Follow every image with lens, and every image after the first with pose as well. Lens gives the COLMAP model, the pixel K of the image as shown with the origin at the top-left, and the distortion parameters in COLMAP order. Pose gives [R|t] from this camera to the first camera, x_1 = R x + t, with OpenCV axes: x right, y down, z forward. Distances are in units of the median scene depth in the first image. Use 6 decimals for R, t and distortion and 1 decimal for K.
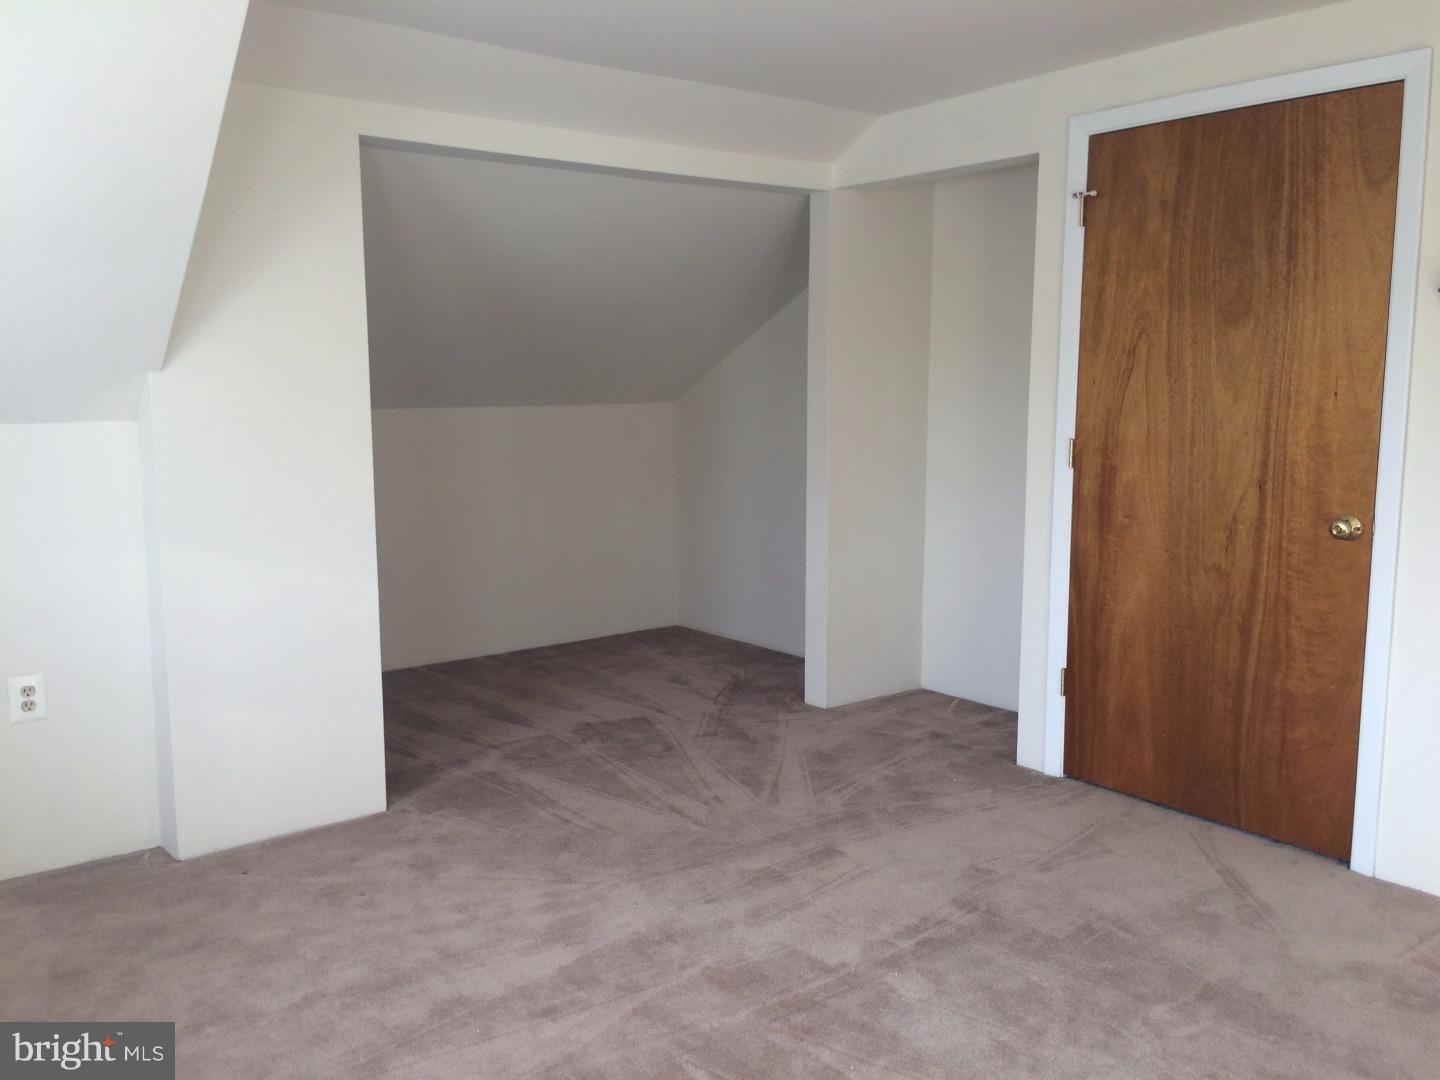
lens RADIAL K [[1229.8, 0, 720.0], [0, 1229.8, 540.0], [0, 0, 1]] dist [0.035215, 0.002157]
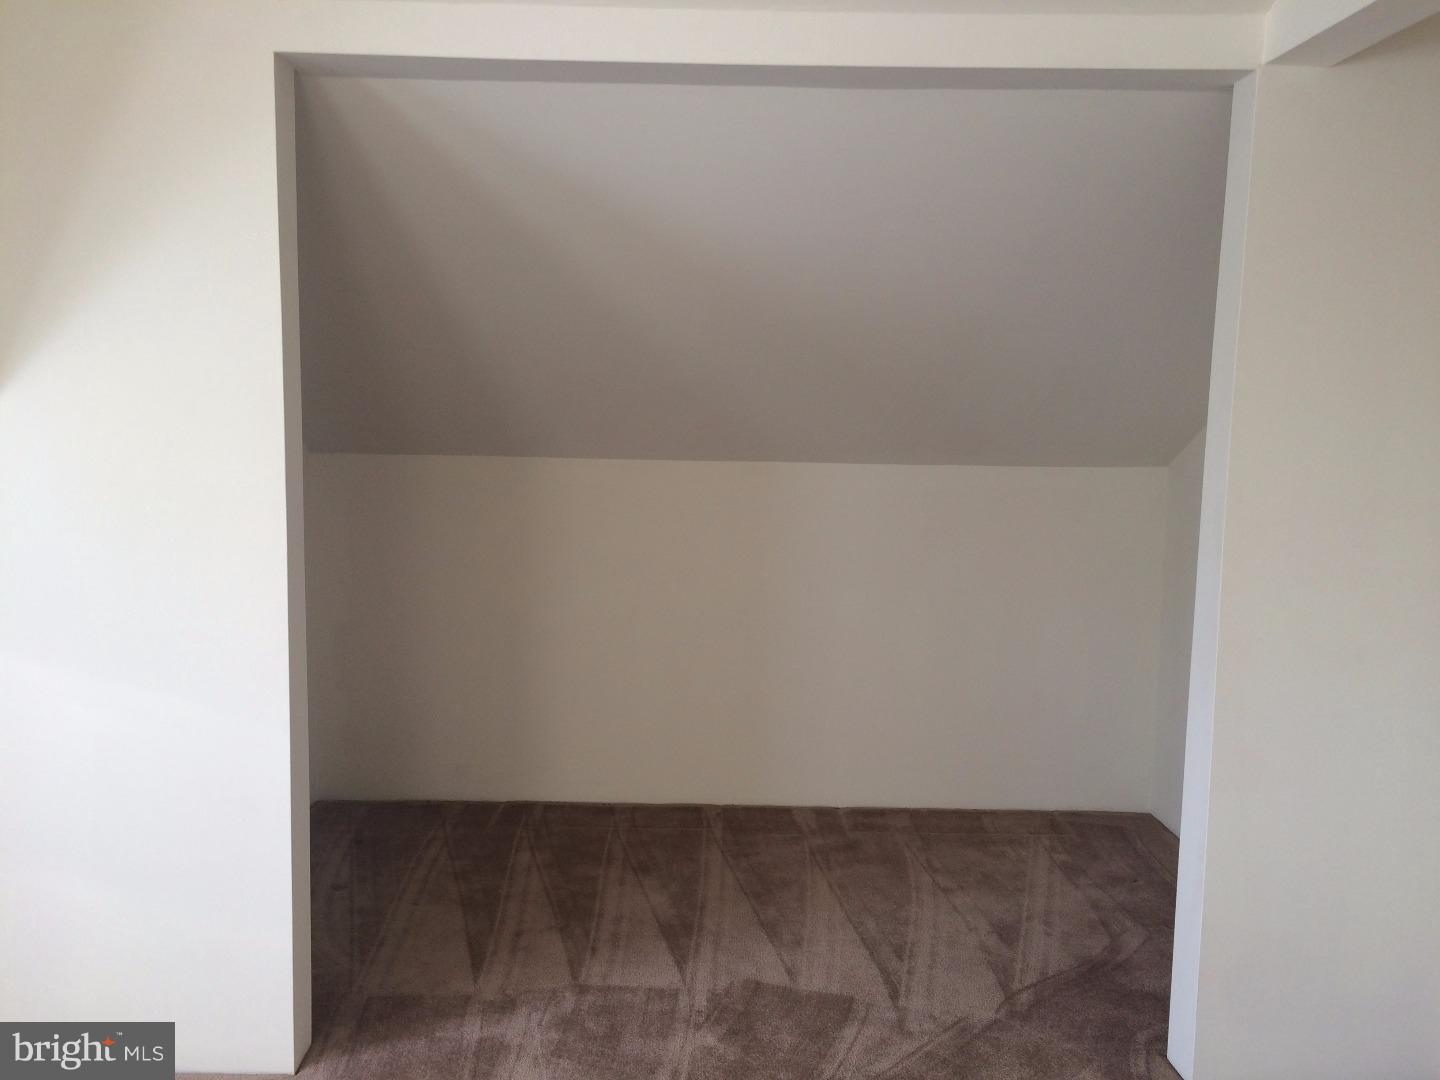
lens RADIAL K [[1229.8, 0, 720.0], [0, 1229.8, 540.0], [0, 0, 1]] dist [0.035215, 0.002157]
pose [[0.791458, 0.080720, -0.605870, 0.230486], [-0.099059, 0.995077, 0.003172, -0.070433], [0.603143, 0.057506, 0.795557, 0.486566]]
